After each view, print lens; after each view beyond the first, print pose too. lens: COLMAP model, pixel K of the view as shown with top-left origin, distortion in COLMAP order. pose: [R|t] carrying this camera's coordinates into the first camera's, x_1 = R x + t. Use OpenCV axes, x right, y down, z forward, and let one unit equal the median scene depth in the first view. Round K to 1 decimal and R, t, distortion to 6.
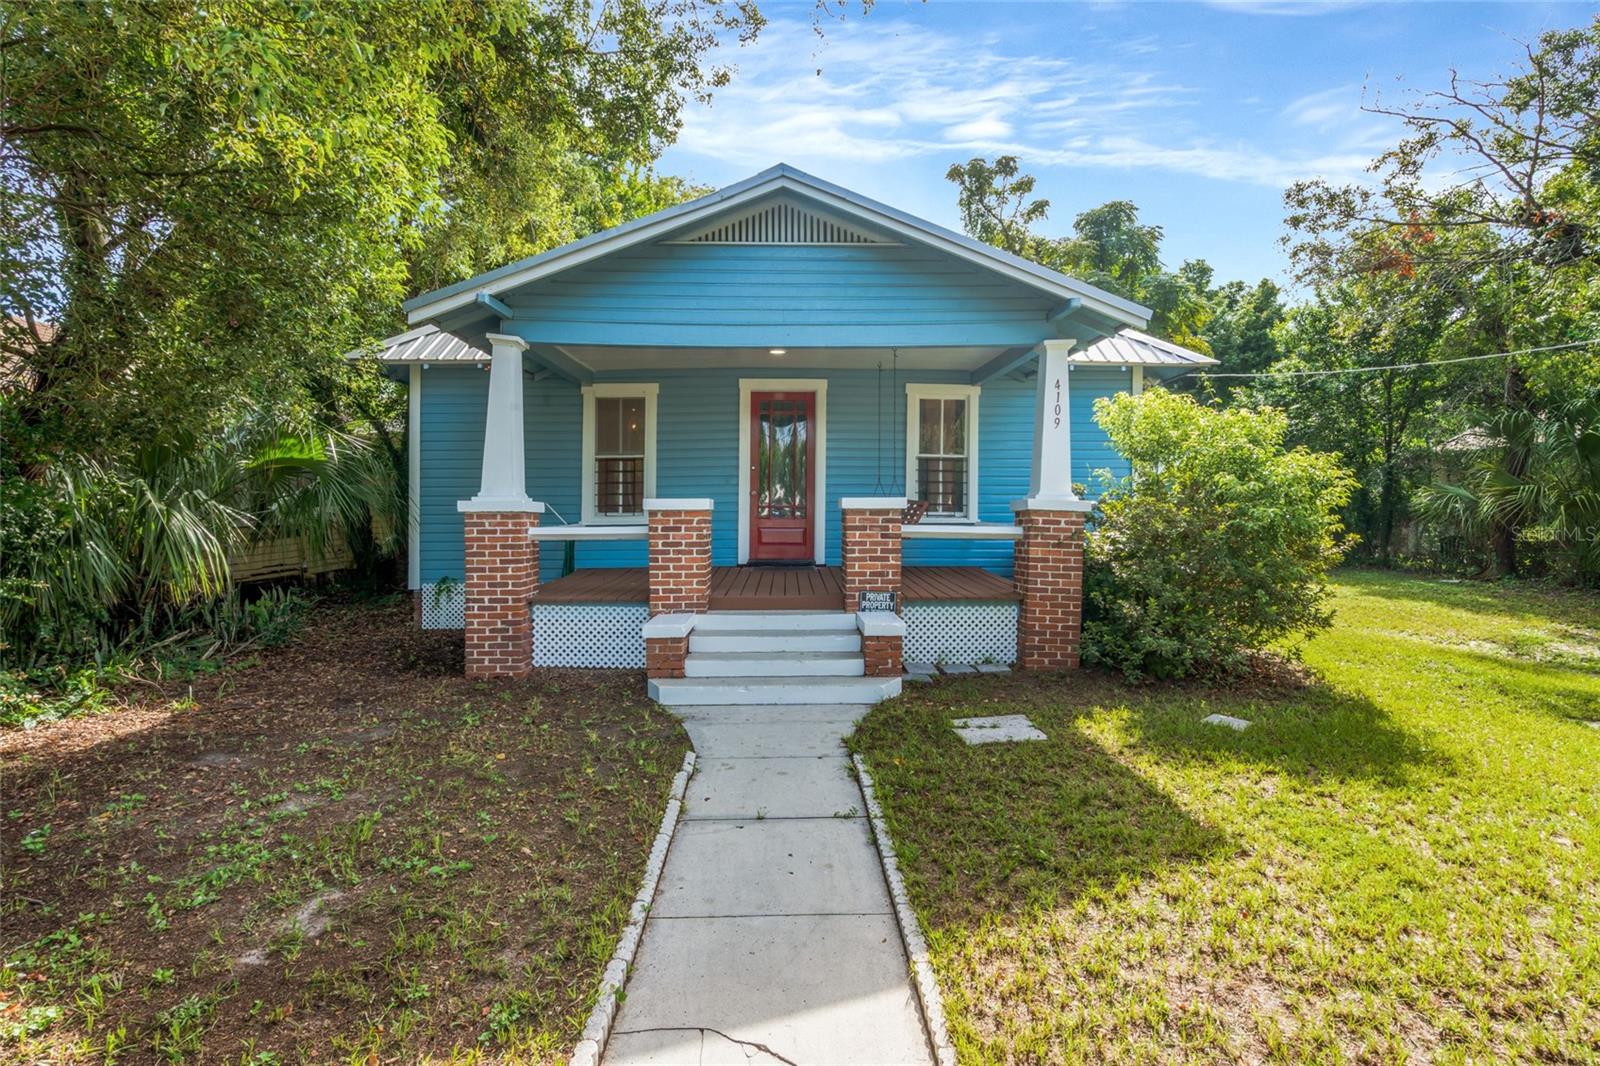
lens RADIAL K [[772.8, 0, 812.5], [0, 772.8, 533.1], [0, 0, 1]] dist [-0.000198, 0.002185]
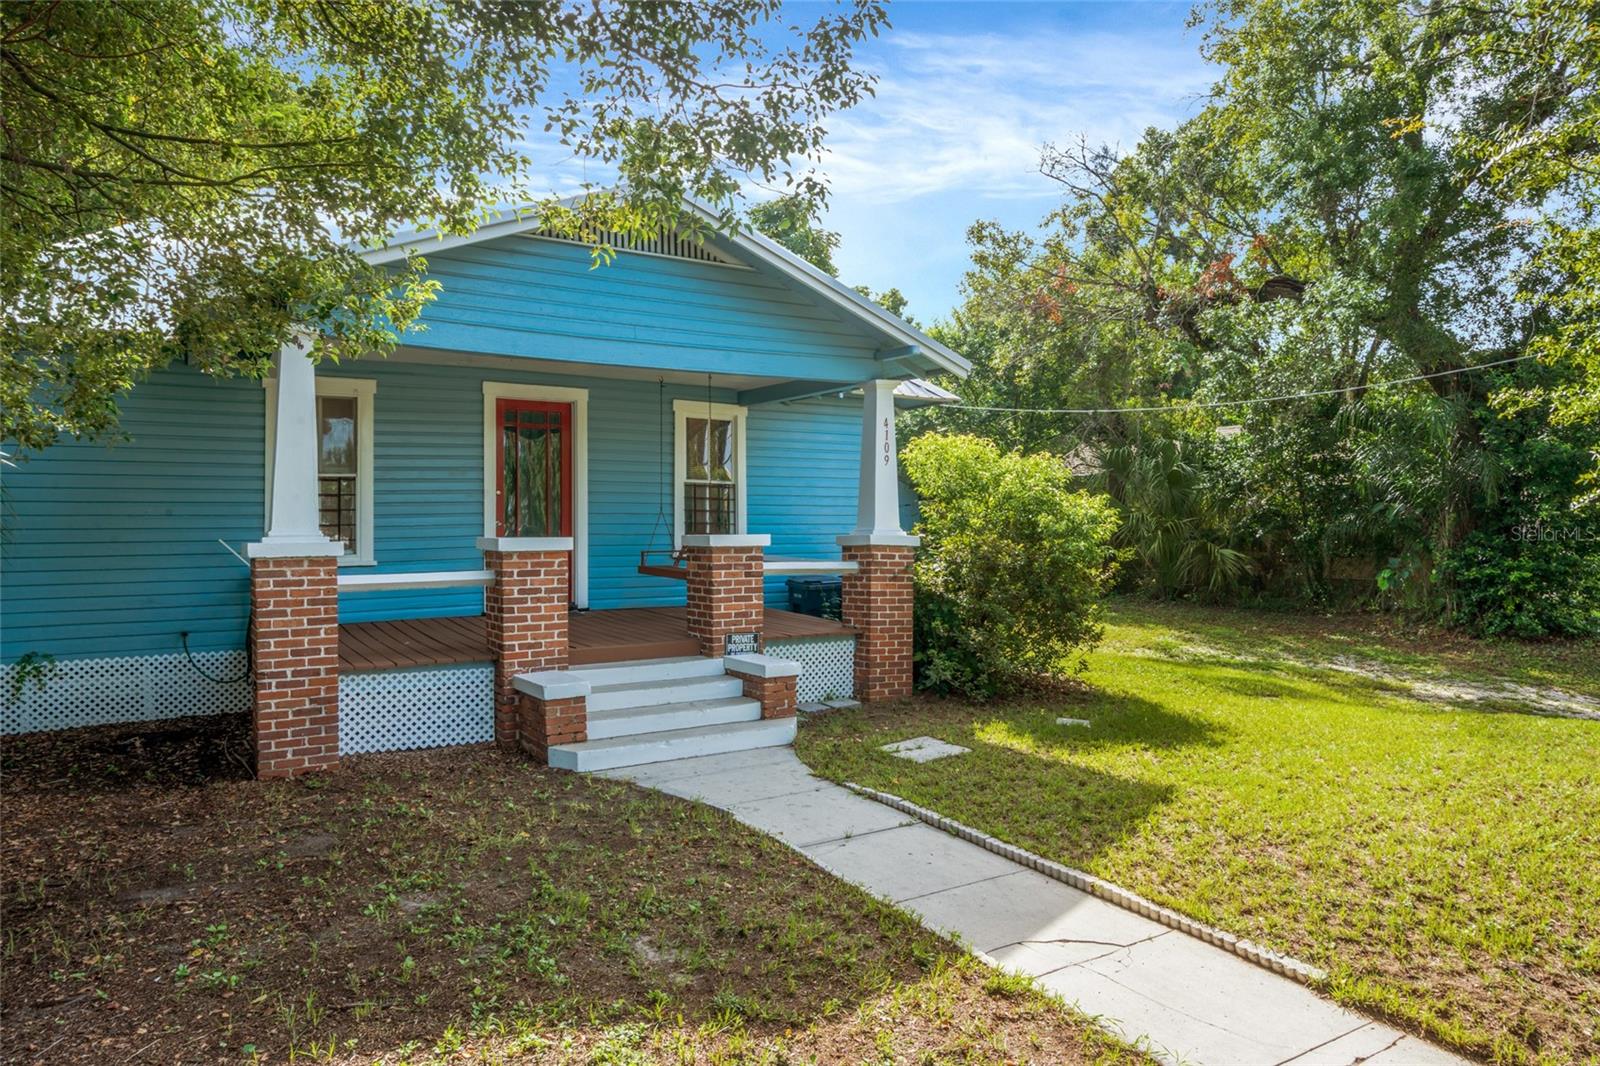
lens RADIAL K [[1042.1, 0, 827.0], [0, 1042.1, 551.0], [0, 0, 1]] dist [0.014868, -0.011600]
pose [[0.853123, -0.015314, 0.521485, -0.488764], [0.018246, 0.999833, -0.000489, -0.022722], [-0.521391, 0.009932, 0.853260, -0.148387]]
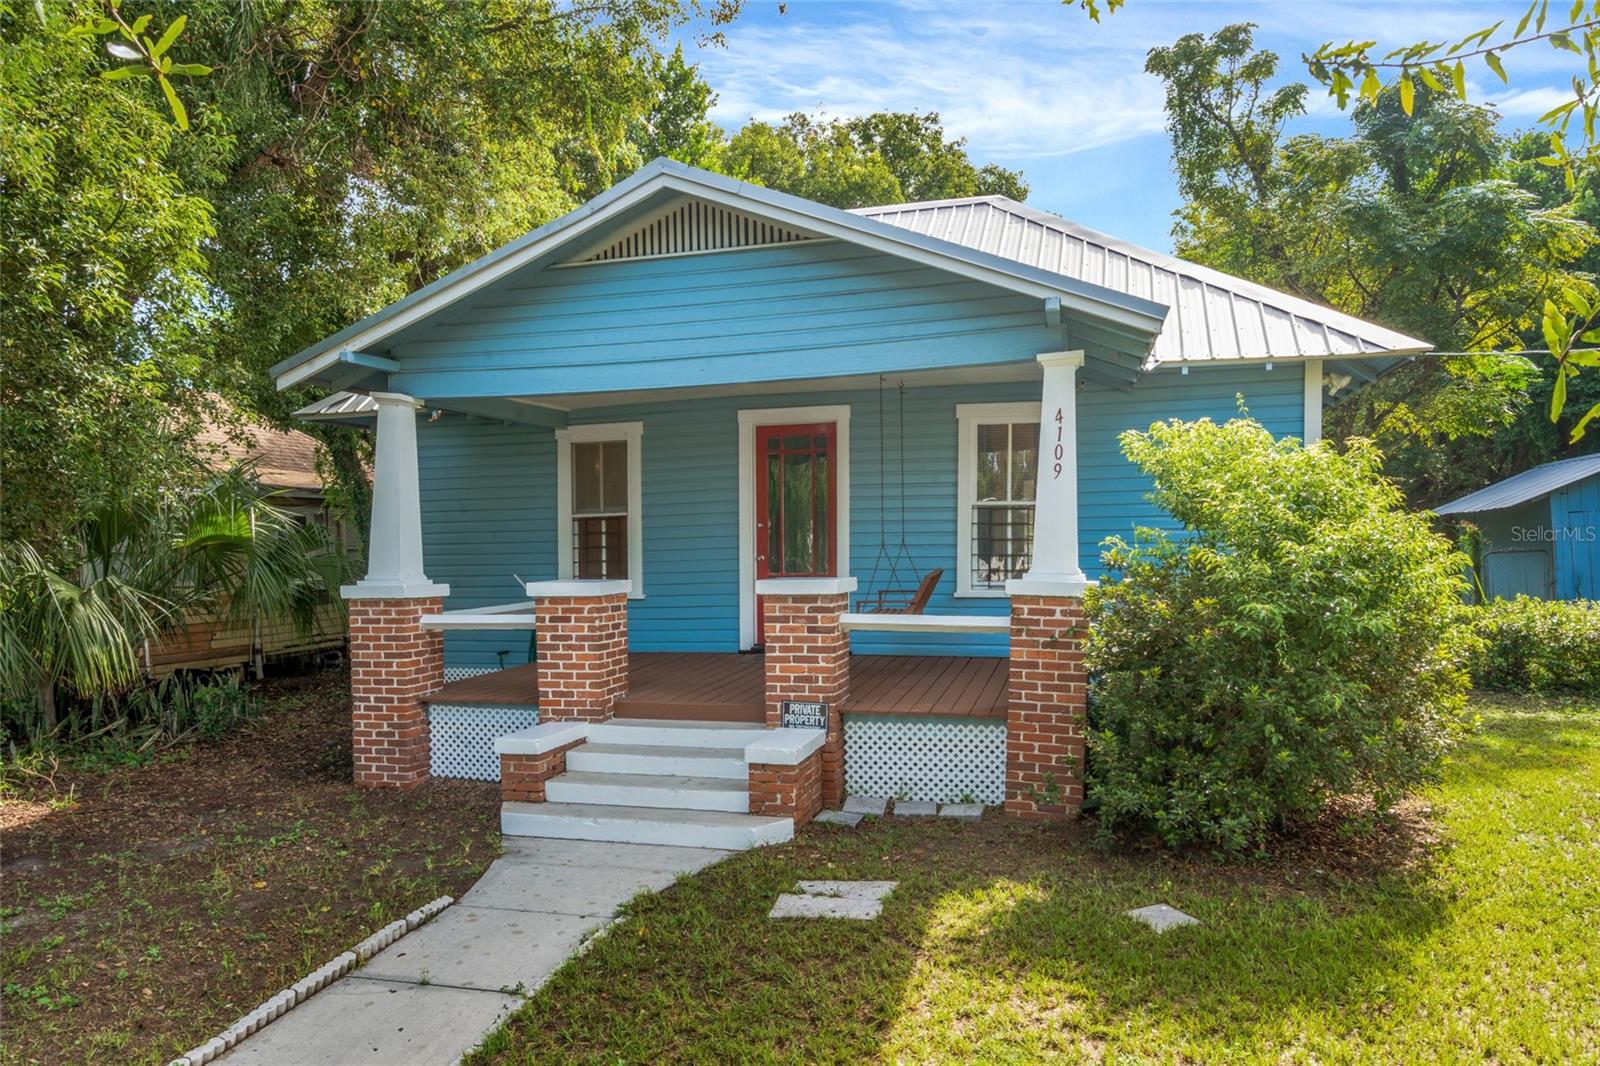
lens RADIAL K [[1073.1, 0, 803.4], [0, 1073.1, 602.8], [0, 0, 1]] dist [0.011136, -0.005649]
pose [[0.952657, 0.002783, -0.304034, 0.401599], [0.006688, 0.999524, 0.030105, -0.054223], [0.303973, -0.030713, 0.952185, -0.009390]]
